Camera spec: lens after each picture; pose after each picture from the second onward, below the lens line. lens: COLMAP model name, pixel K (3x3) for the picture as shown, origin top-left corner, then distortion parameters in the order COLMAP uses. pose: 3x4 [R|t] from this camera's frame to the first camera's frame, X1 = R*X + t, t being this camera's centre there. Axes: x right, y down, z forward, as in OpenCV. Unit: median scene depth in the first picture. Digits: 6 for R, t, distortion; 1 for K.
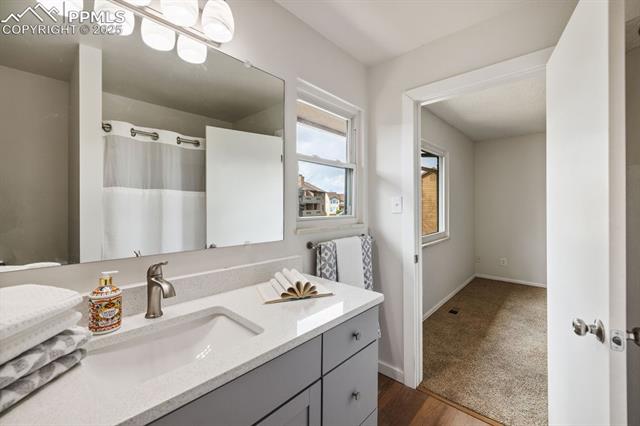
lens RADIAL K [[266.7, 0, 320.2], [0, 266.7, 212.4], [0, 0, 1]] dist [0.003275, -0.000491]
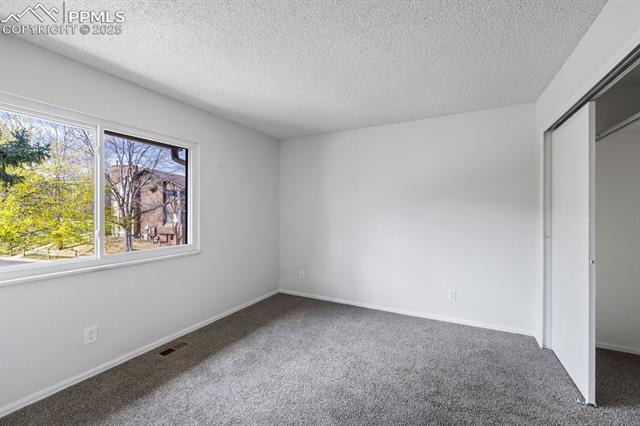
lens RADIAL K [[266.7, 0, 318.5], [0, 266.7, 211.4], [0, 0, 1]] dist [0.003275, -0.000491]
pose [[0.970561, 0.003528, 0.240831, 0.639909], [0.003639, 0.999564, -0.029309, -0.002094], [-0.240829, 0.029323, 0.970125, 0.130662]]
